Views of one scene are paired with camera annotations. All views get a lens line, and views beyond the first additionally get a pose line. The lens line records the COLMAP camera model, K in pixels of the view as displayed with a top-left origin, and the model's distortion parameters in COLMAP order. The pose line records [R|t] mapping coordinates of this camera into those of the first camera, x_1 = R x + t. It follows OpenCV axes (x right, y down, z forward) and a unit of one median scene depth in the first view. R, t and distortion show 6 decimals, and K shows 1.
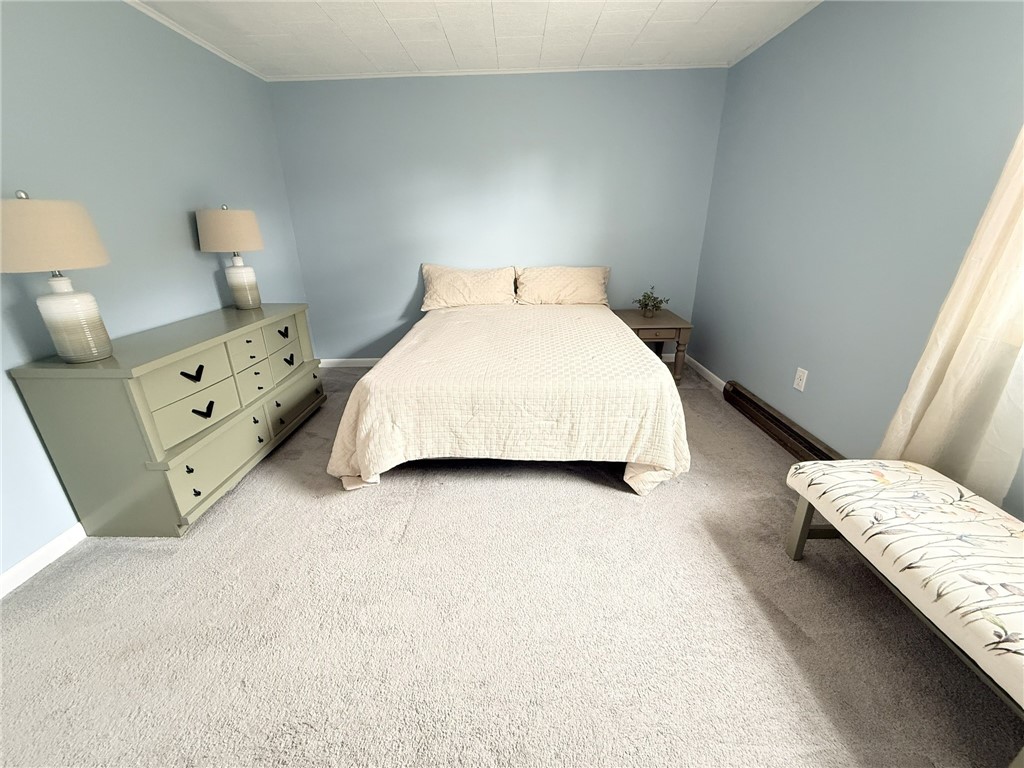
lens RADIAL K [[409.1, 0, 510.0], [0, 409.1, 381.2], [0, 0, 1]] dist [0.000939, 0.000636]
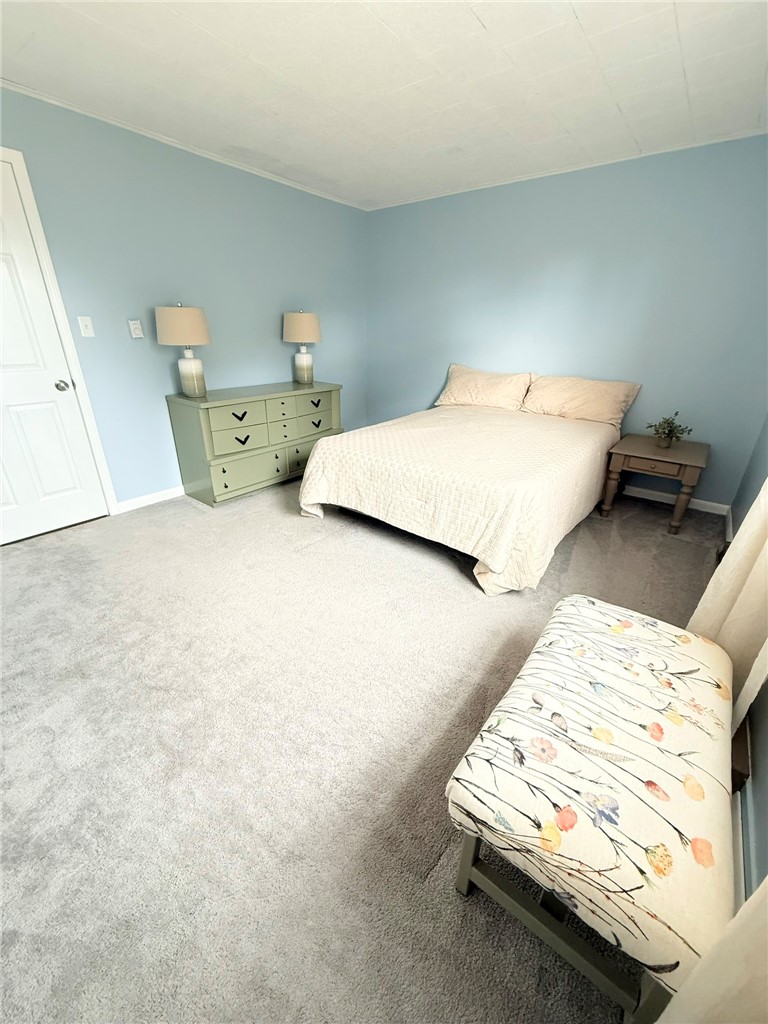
lens RADIAL K [[409.1, 0, 387.0], [0, 409.1, 509.8], [0, 0, 1]] dist [0.000939, 0.000636]
pose [[0.801179, 0.269533, -0.534288, 0.641188], [-0.240195, 0.962588, 0.125420, -0.001764], [0.548105, 0.027849, 0.835946, -0.031464]]
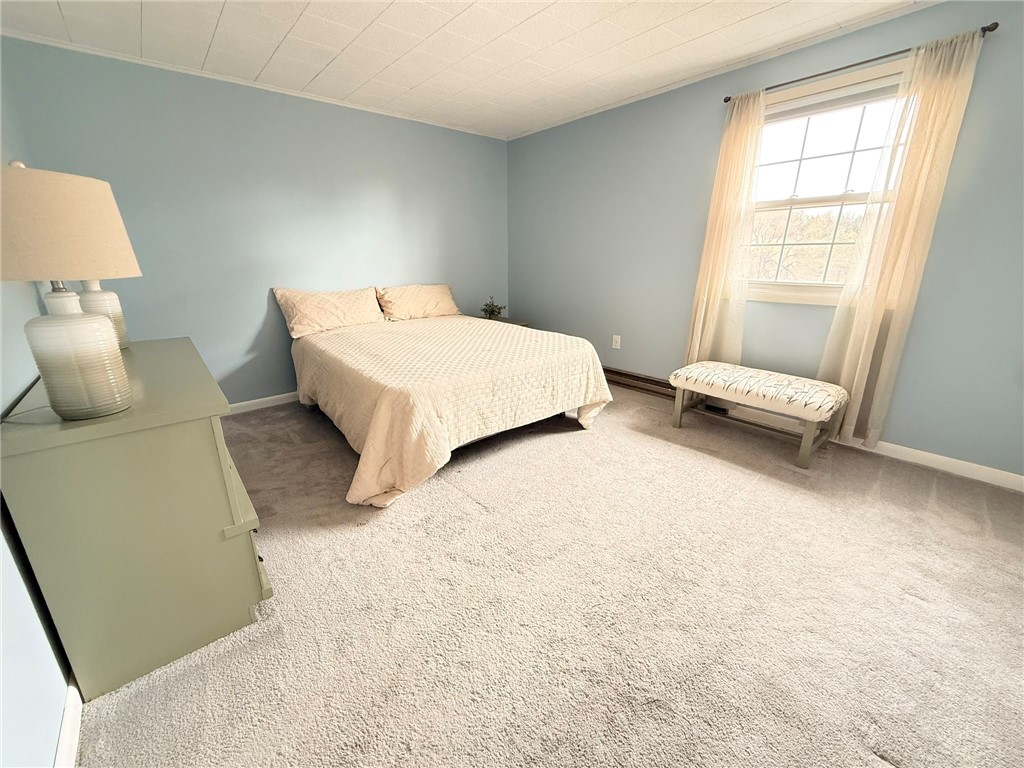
lens RADIAL K [[409.1, 0, 511.1], [0, 409.1, 382.6], [0, 0, 1]] dist [0.000939, 0.000636]
pose [[0.749402, -0.187776, 0.634931, -0.786870], [0.233130, 0.972366, 0.012409, 0.041067], [-0.619716, 0.138723, 0.772469, 0.038297]]
